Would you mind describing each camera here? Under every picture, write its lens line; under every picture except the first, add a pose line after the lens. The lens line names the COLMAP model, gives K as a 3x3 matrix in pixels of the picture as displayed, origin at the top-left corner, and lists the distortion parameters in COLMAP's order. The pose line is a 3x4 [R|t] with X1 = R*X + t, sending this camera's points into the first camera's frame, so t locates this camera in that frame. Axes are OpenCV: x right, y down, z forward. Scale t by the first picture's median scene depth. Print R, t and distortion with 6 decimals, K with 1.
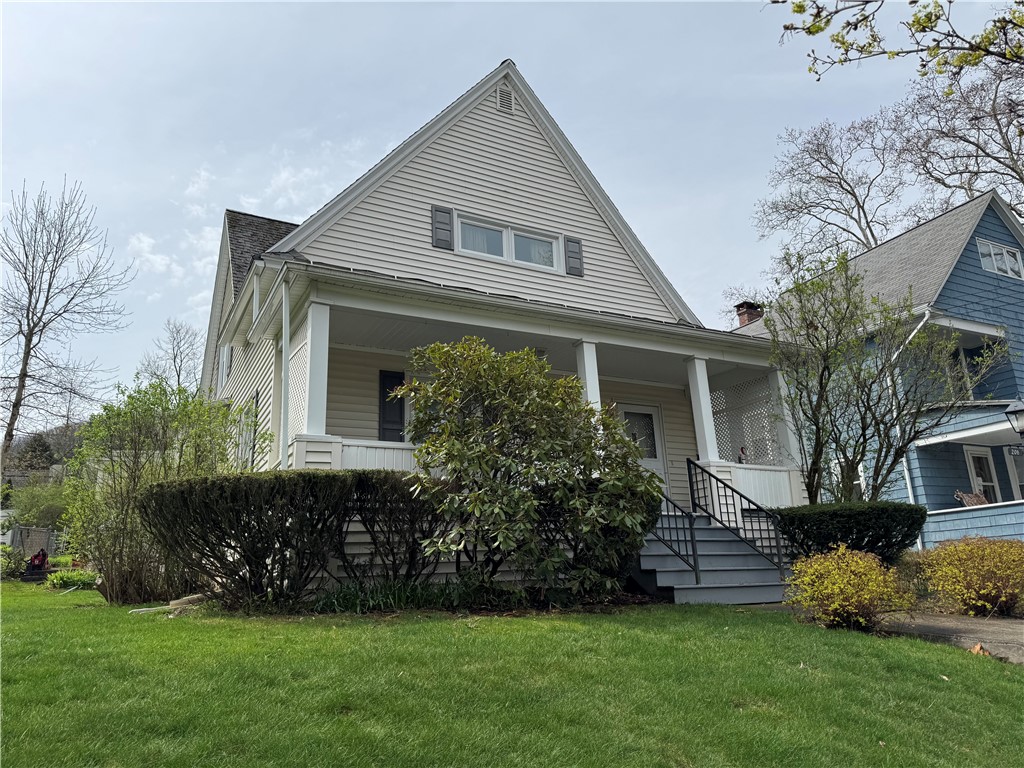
lens RADIAL K [[729.4, 0, 509.0], [0, 729.4, 389.6], [0, 0, 1]] dist [0.032804, -0.003469]
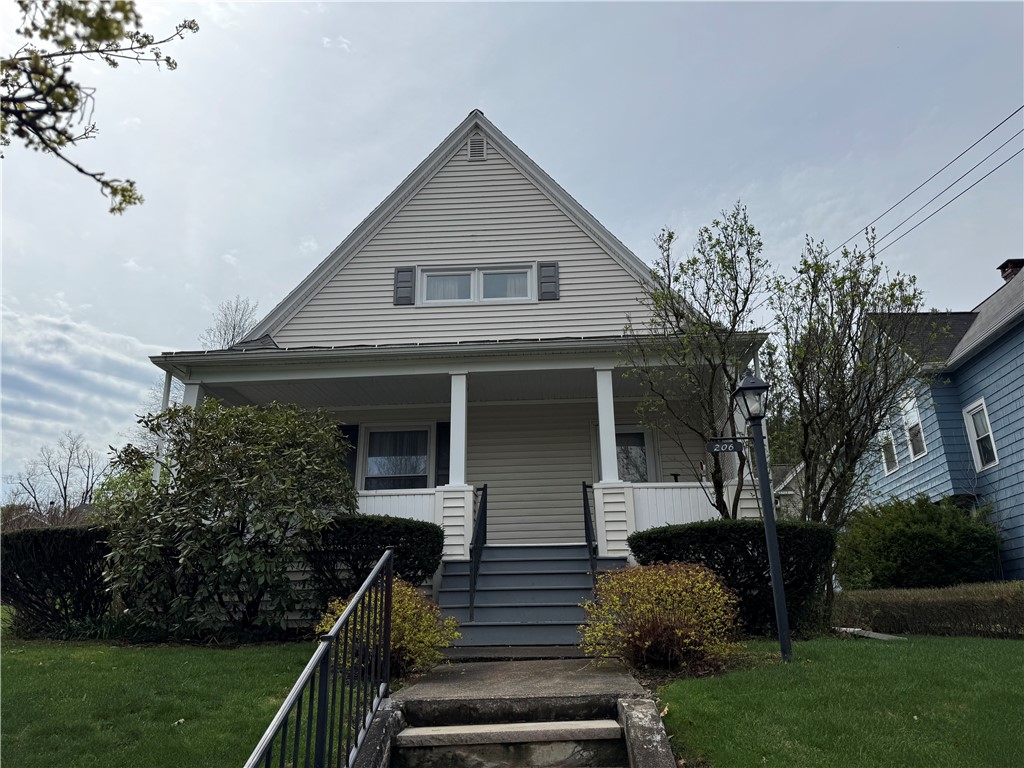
lens RADIAL K [[729.4, 0, 509.9], [0, 729.4, 379.8], [0, 0, 1]] dist [0.032804, -0.003469]
pose [[0.855846, -0.156228, -0.493073, 0.510593], [0.122511, 0.987396, -0.100205, 0.039368], [0.502513, 0.025354, 0.864198, 0.139411]]
